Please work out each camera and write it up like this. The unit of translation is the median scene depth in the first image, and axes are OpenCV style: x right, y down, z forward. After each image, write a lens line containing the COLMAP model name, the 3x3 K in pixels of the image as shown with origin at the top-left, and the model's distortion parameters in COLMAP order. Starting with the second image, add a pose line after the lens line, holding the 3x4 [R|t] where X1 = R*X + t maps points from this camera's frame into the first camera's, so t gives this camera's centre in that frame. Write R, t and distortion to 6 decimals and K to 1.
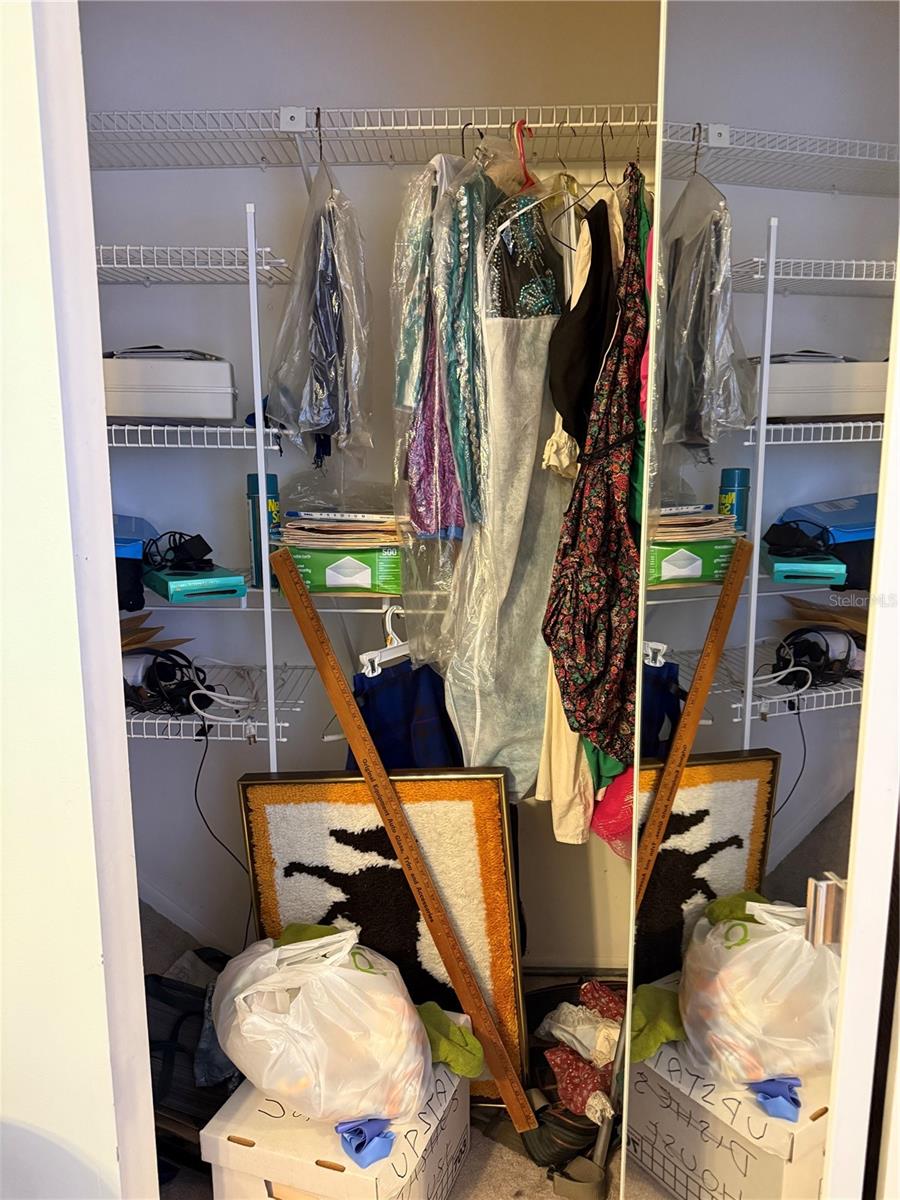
lens RADIAL K [[843.0, 0, 481.0], [0, 843.0, 573.9], [0, 0, 1]] dist [0.136975, -0.241434]
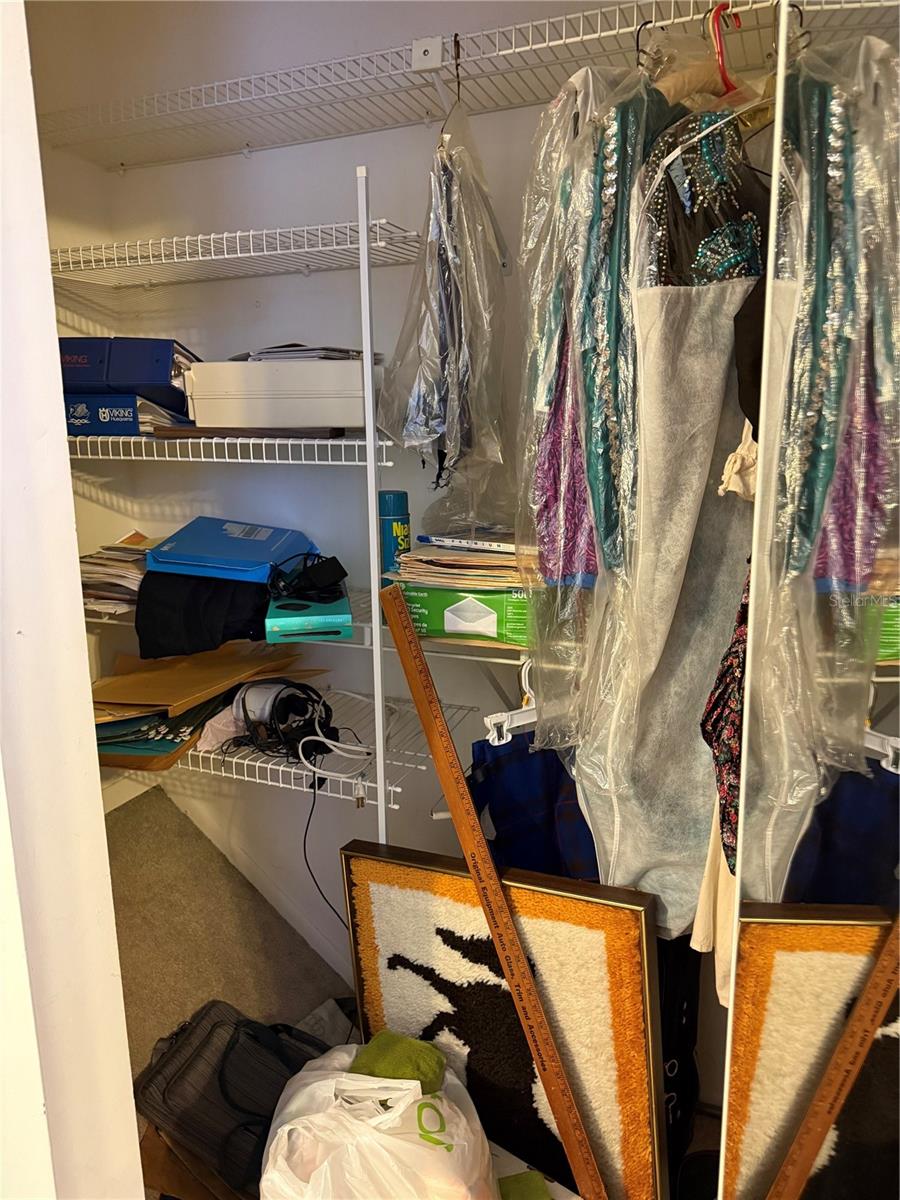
lens RADIAL K [[843.0, 0, 481.0], [0, 843.0, 573.9], [0, 0, 1]] dist [0.136975, -0.241434]
pose [[0.931858, 0.055082, -0.358617, 0.142578], [-0.042643, 0.998186, 0.042511, -0.078461], [0.360308, -0.024322, 0.932516, 0.252618]]
